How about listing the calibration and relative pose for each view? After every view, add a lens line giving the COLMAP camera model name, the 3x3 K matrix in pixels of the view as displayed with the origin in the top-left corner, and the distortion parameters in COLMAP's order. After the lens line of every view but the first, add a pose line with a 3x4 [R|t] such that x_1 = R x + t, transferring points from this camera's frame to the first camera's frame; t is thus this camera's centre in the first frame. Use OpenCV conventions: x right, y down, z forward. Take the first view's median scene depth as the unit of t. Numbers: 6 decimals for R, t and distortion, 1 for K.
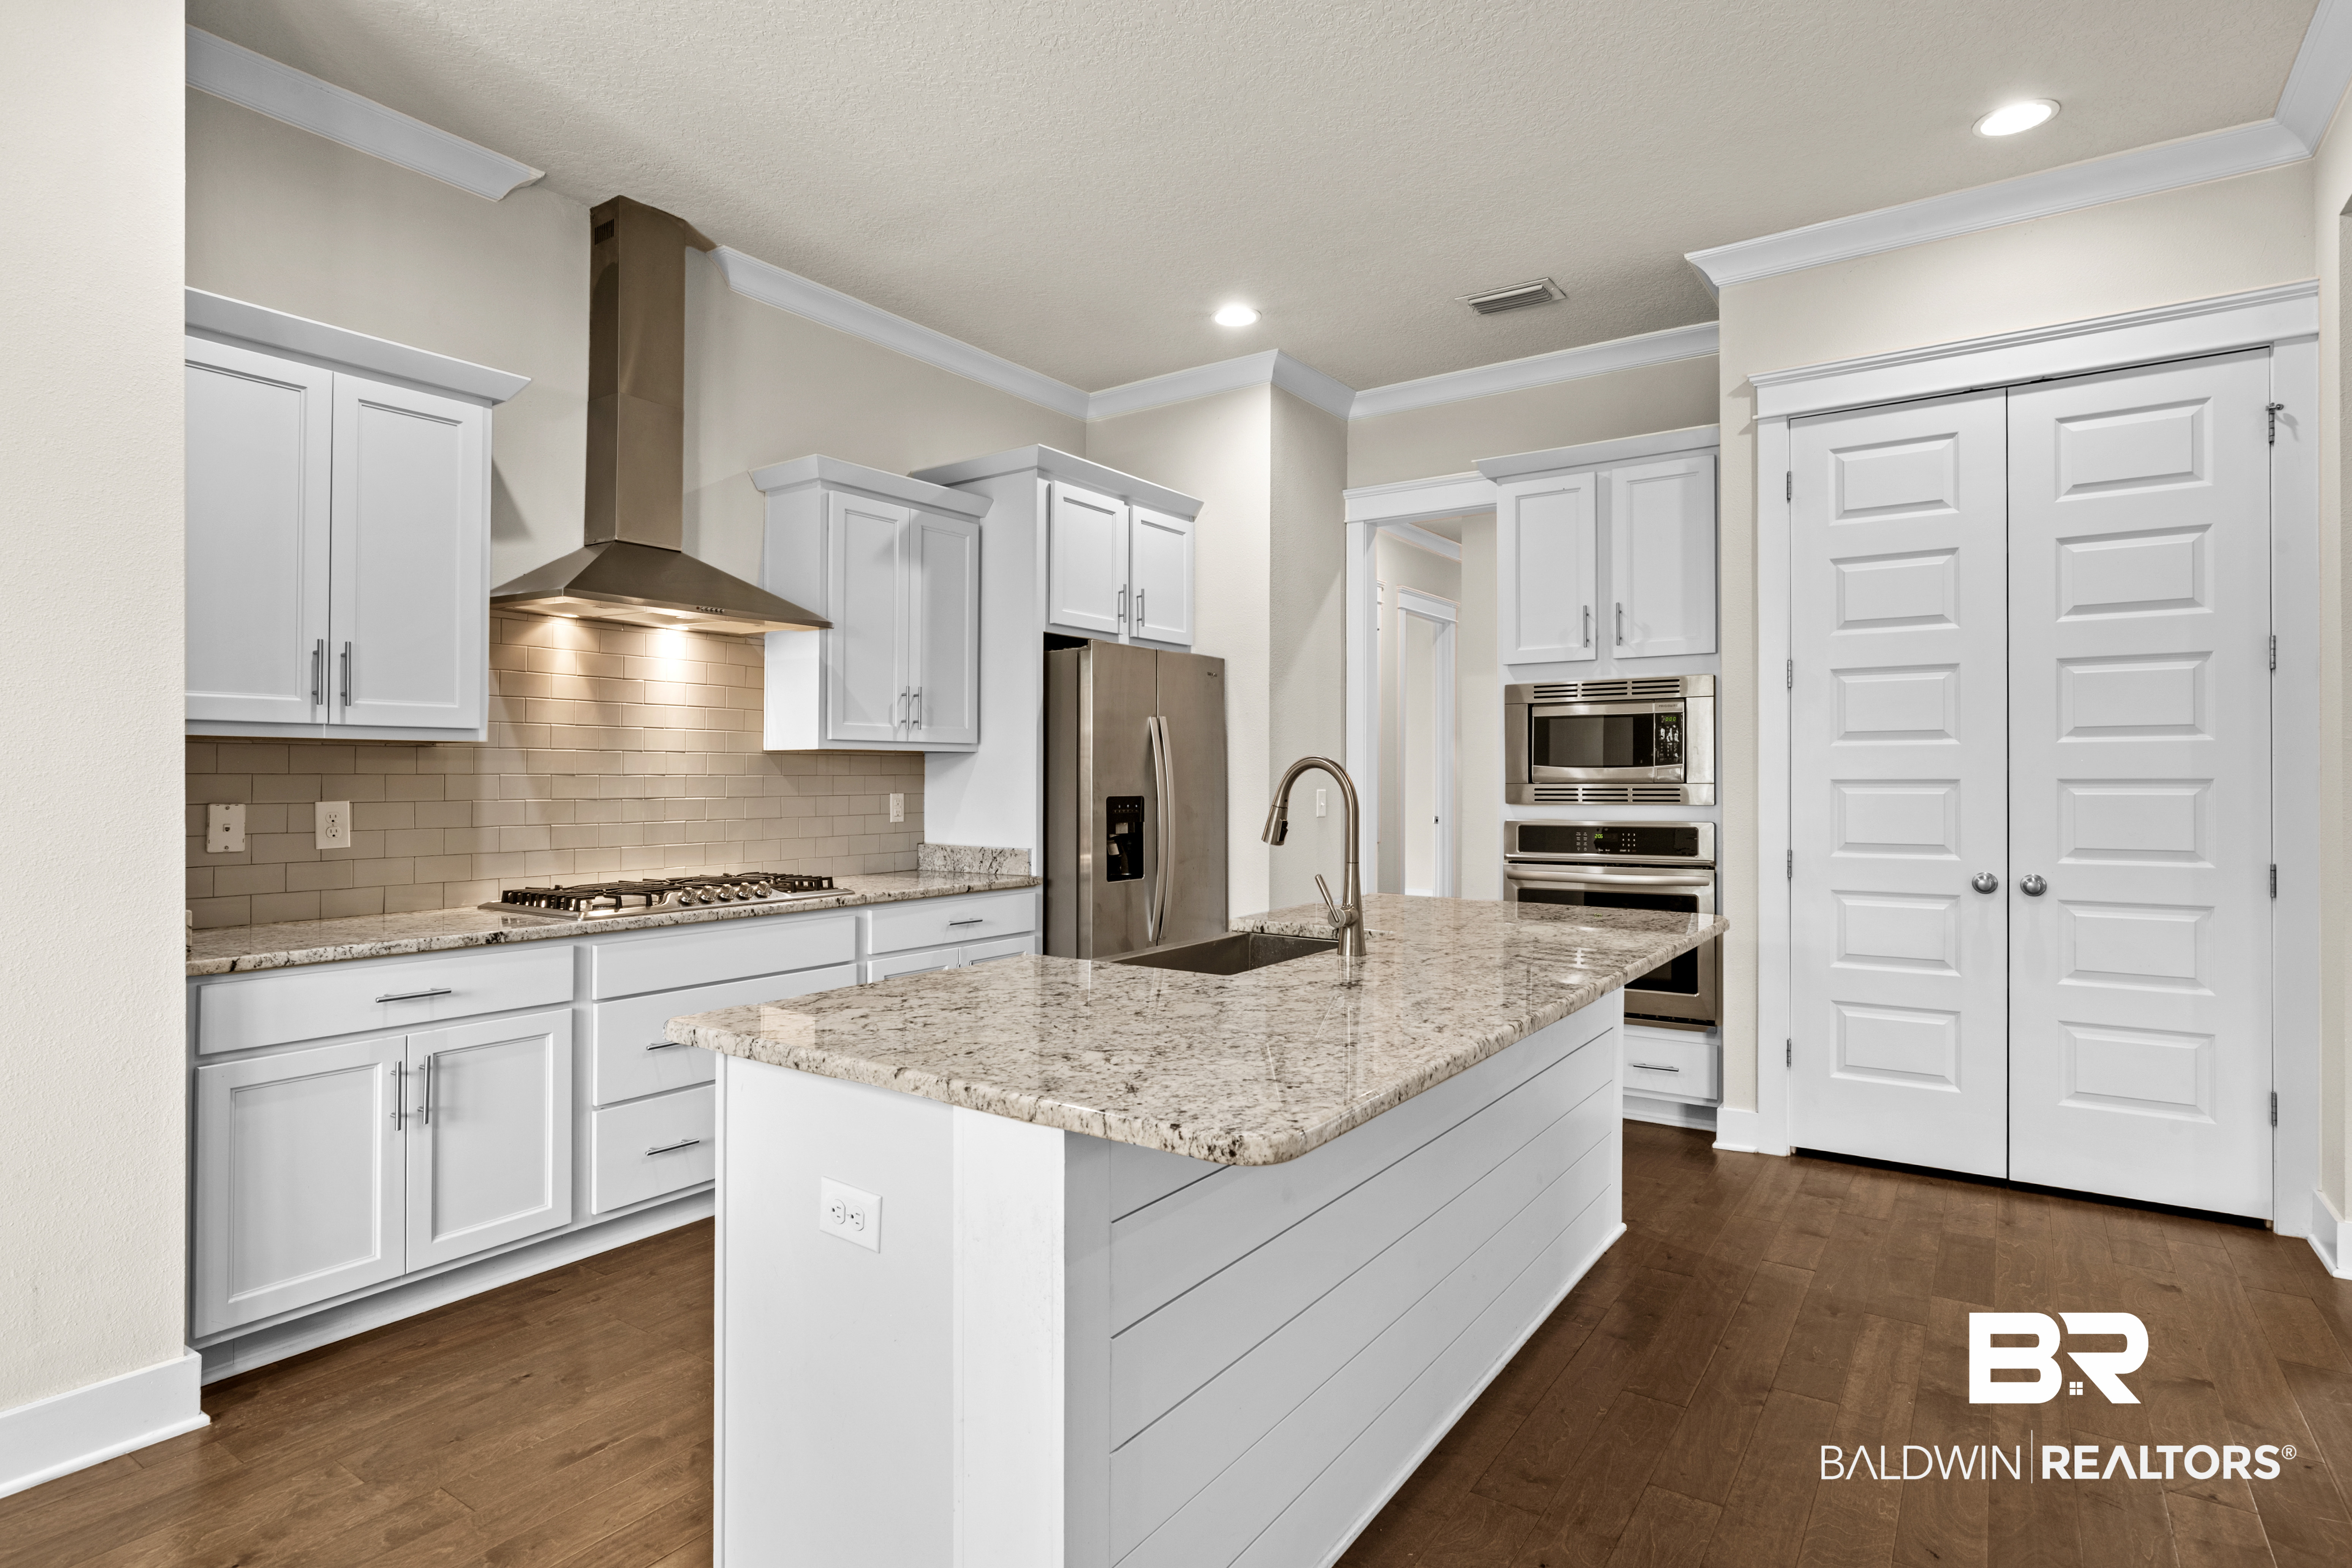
lens RADIAL K [[1244.3, 0, 1176.0], [0, 1244.3, 784.0], [0, 0, 1]] dist [-0.005176, 0.016212]
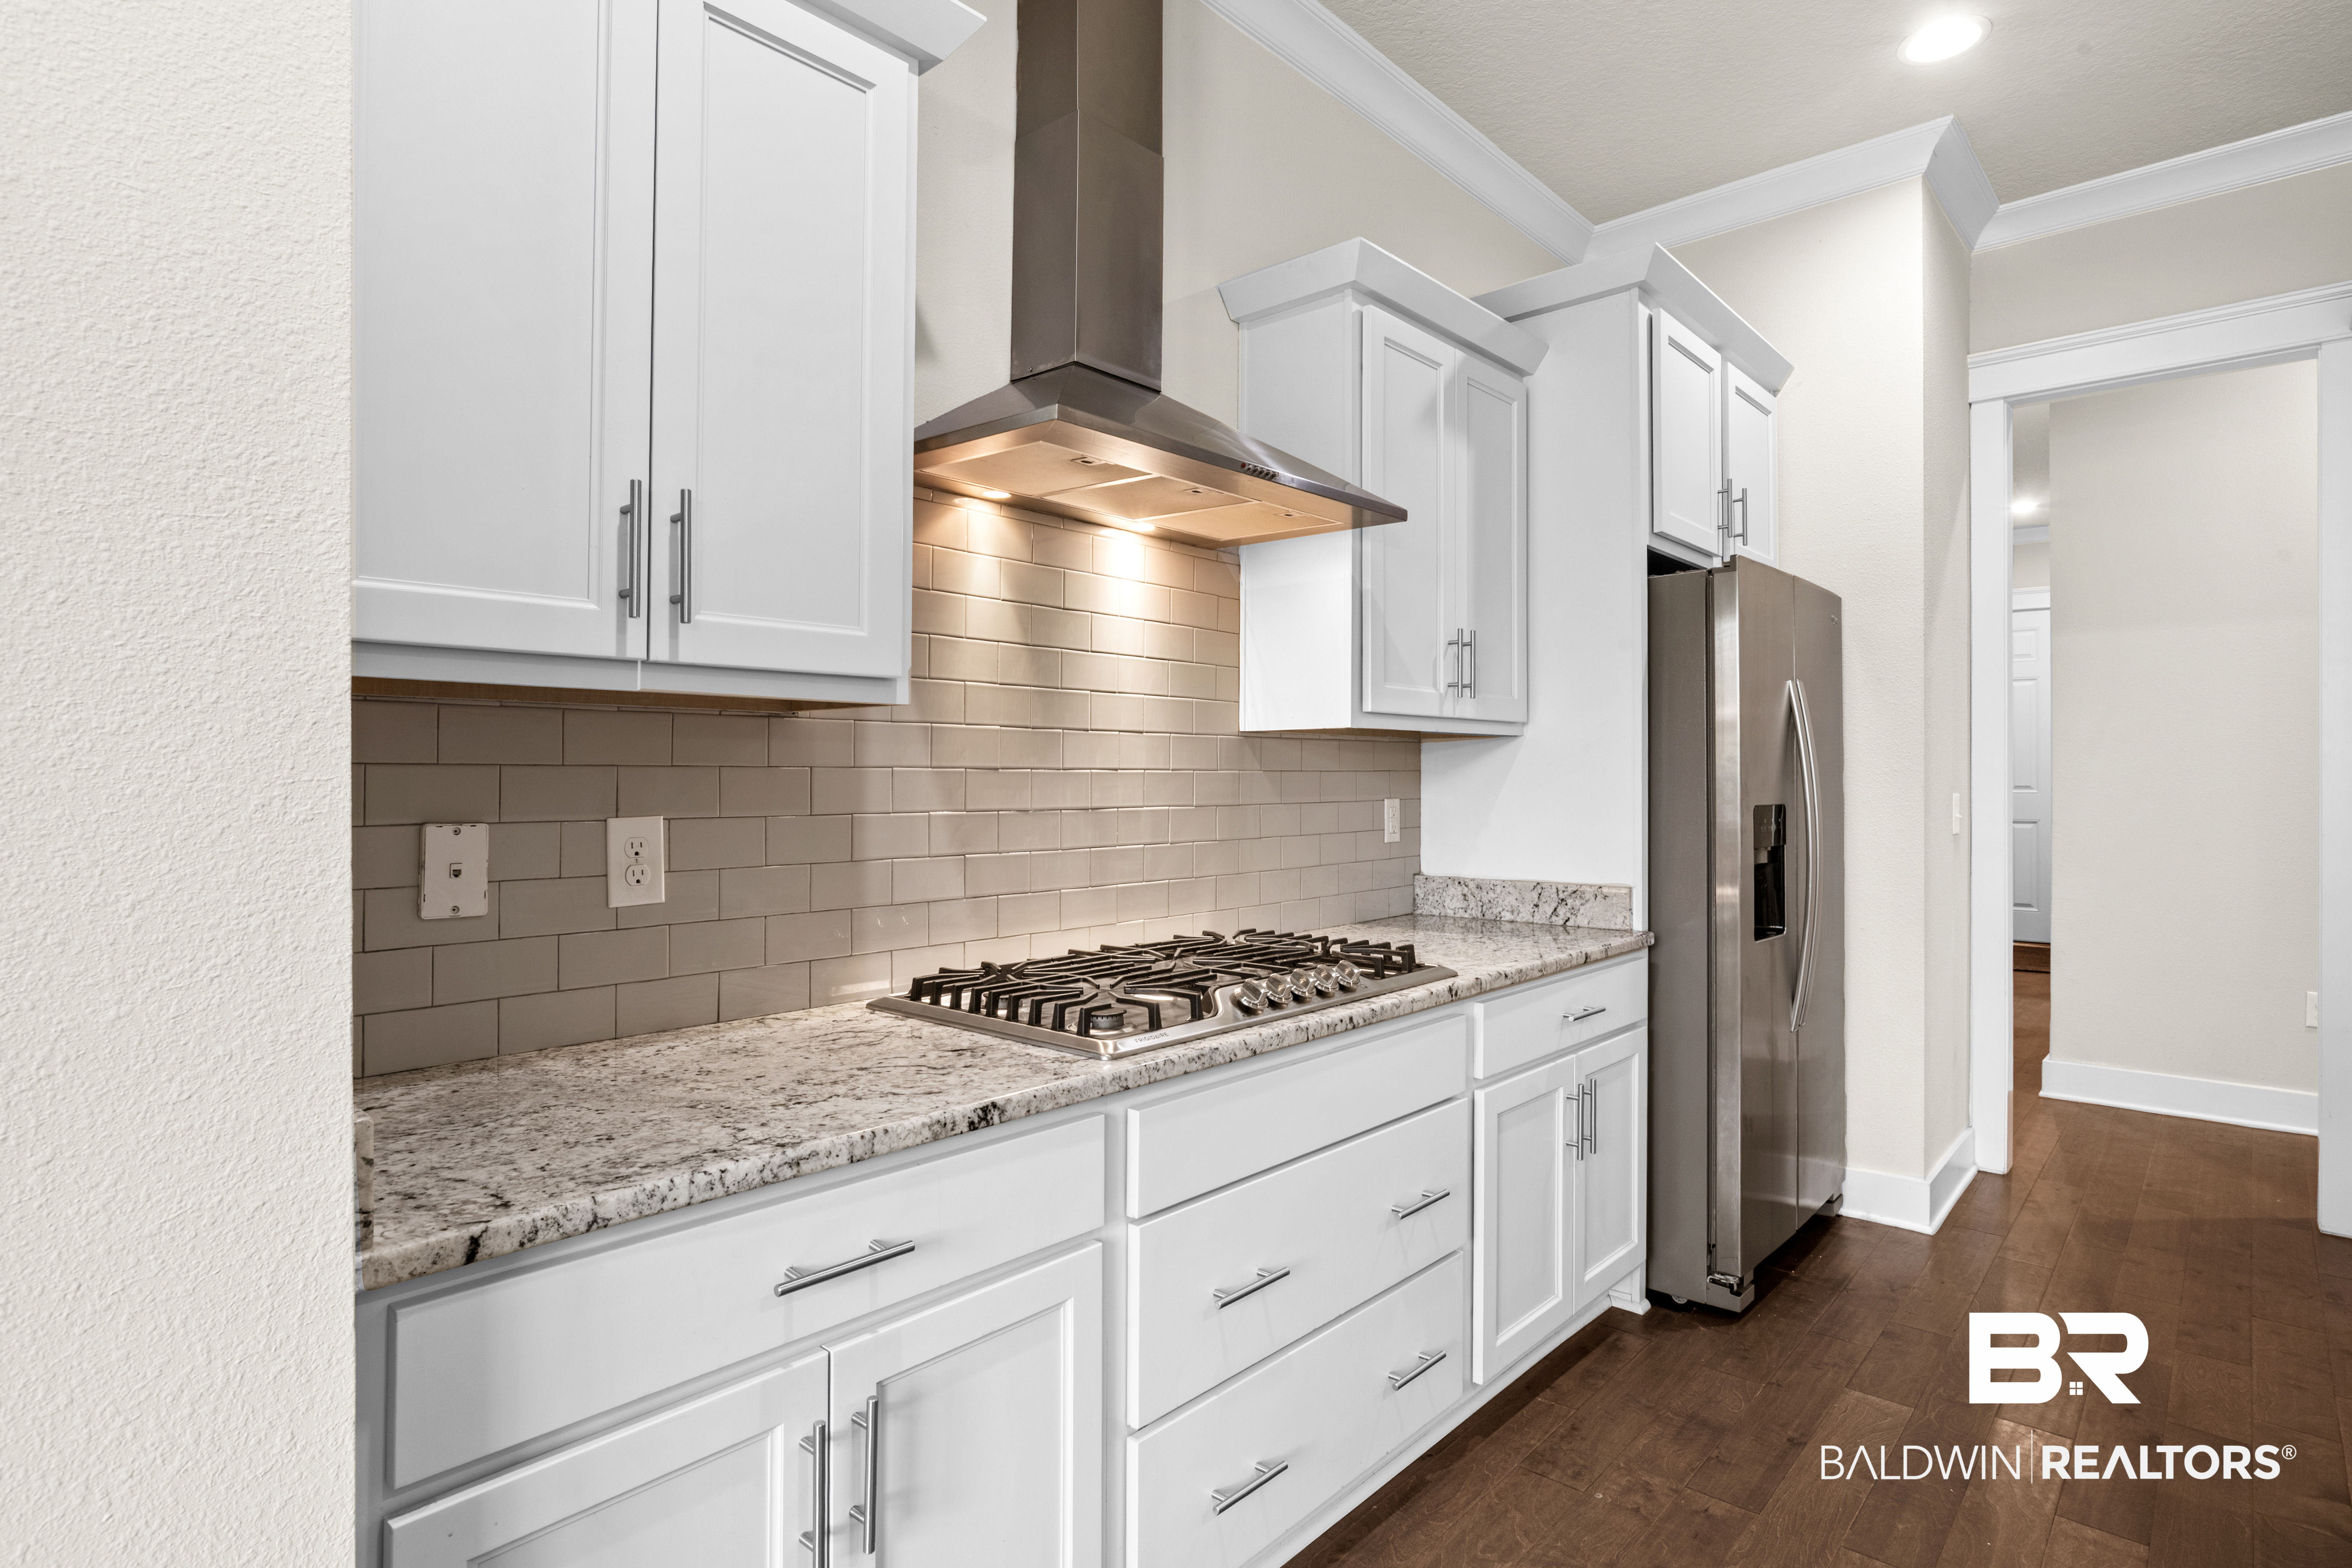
lens RADIAL K [[1206.6, 0, 1176.0], [0, 1206.6, 784.0], [0, 0, 1]] dist [-0.020166, 0.018175]
pose [[0.994044, -0.000075, -0.108975, -0.356234], [-0.000001, 1.000000, -0.000696, 0.000103], [0.108975, 0.000692, 0.994044, 0.467318]]
